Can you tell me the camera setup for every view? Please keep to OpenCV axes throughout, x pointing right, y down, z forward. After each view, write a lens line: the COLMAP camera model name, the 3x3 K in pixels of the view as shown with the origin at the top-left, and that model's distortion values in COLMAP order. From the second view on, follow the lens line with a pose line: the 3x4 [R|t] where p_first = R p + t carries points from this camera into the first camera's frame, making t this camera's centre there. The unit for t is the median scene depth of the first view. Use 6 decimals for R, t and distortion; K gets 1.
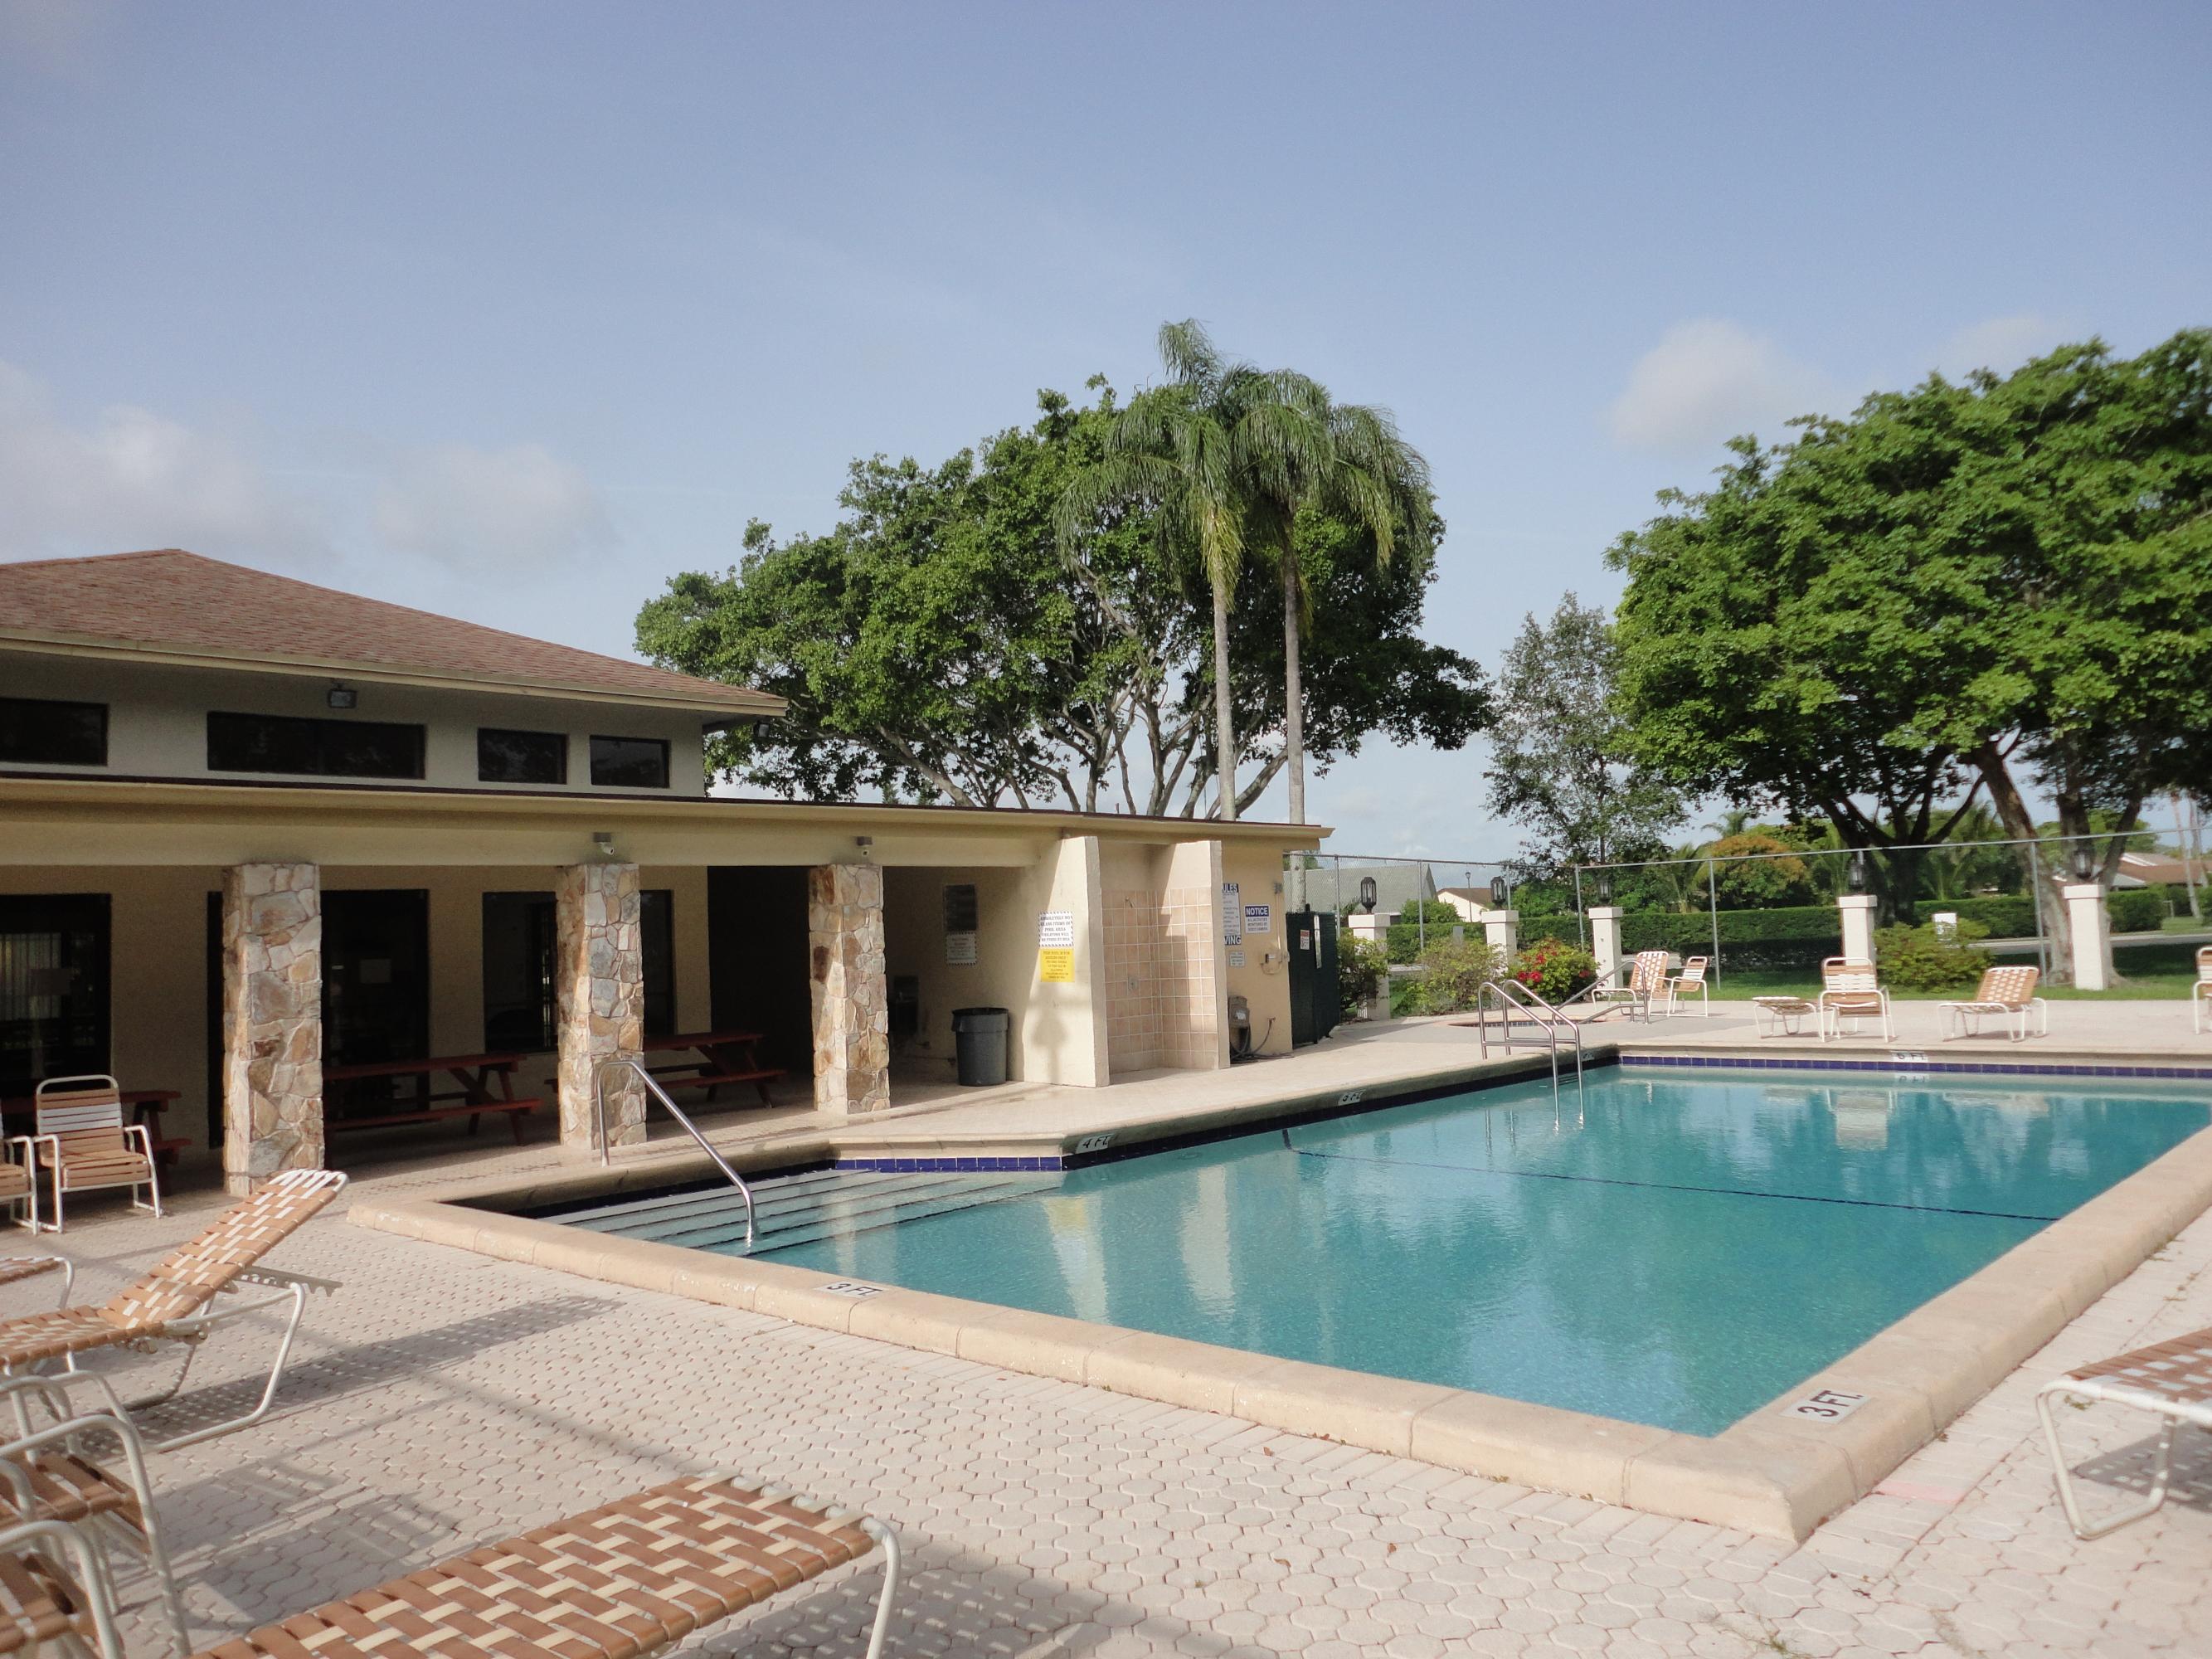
lens RADIAL K [[1629.3, 0, 1095.0], [0, 1629.3, 824.1], [0, 0, 1]] dist [0.035187, 0.002759]
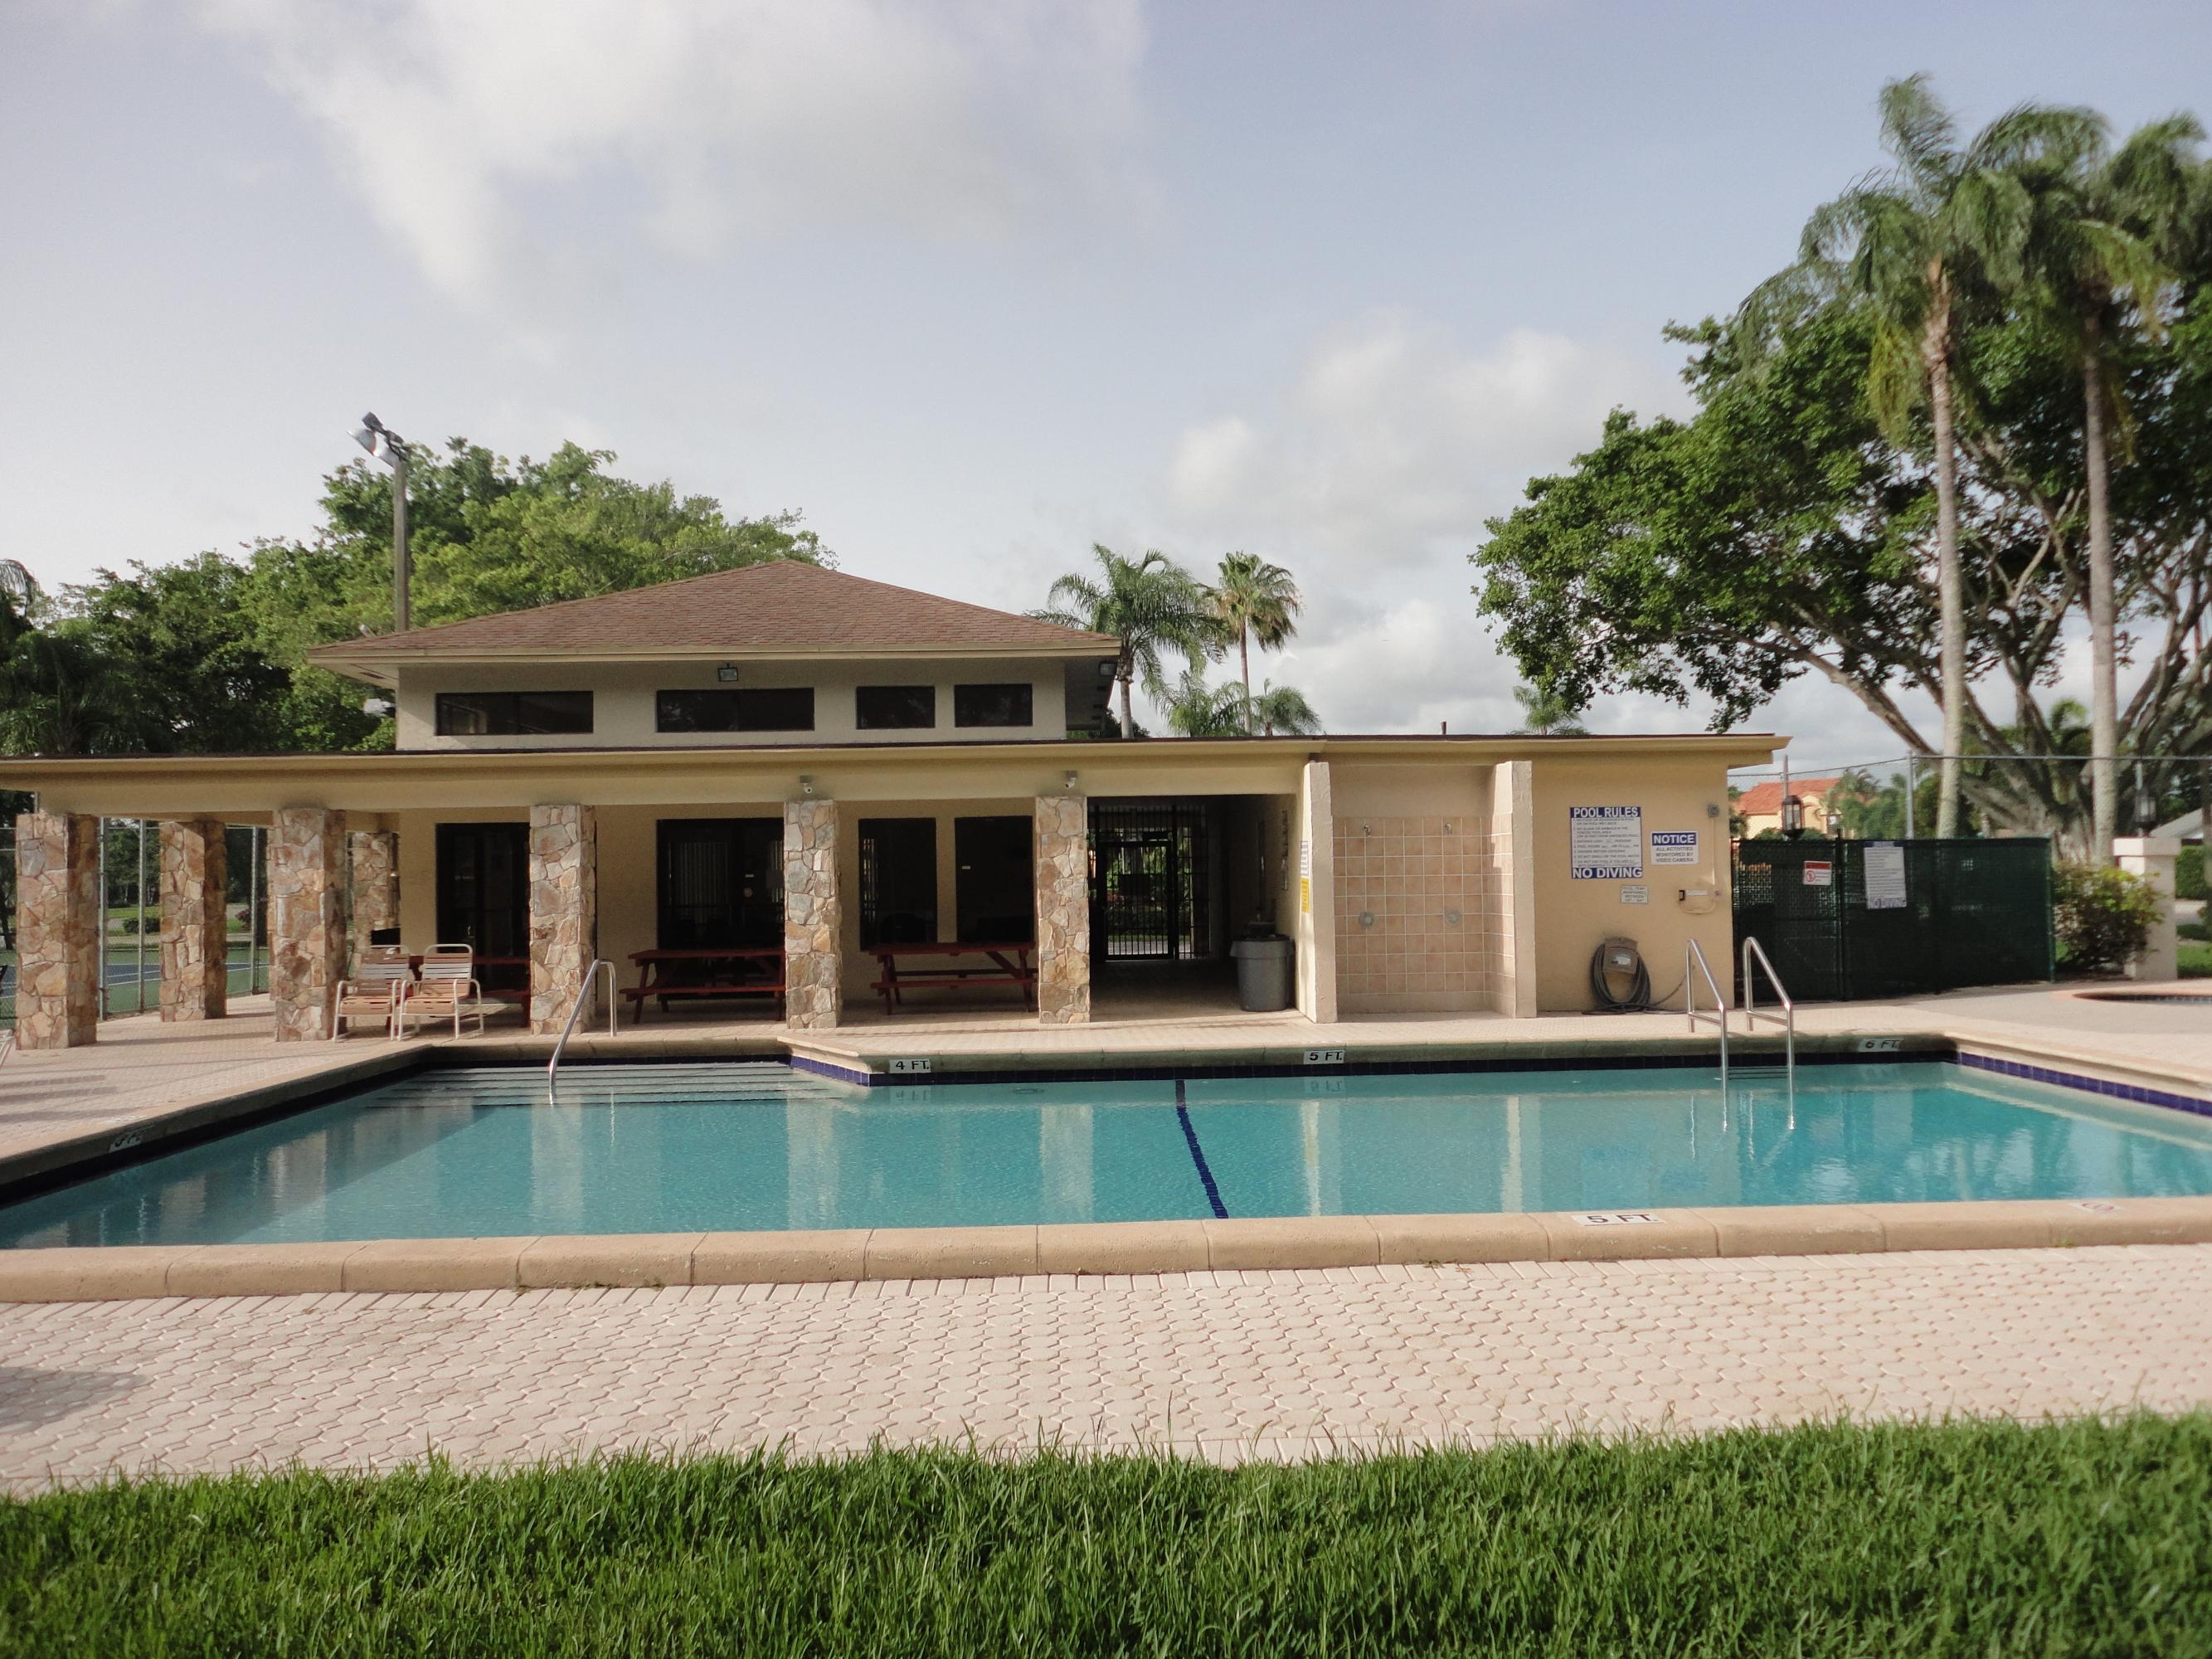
lens RADIAL K [[1629.3, 0, 1105.3], [0, 1629.3, 835.8], [0, 0, 1]] dist [0.035187, 0.002759]
pose [[0.697622, 0.014319, -0.716323, 0.720851], [0.037198, 0.997728, 0.056171, -0.009638], [0.715499, -0.065832, 0.695505, 0.297348]]
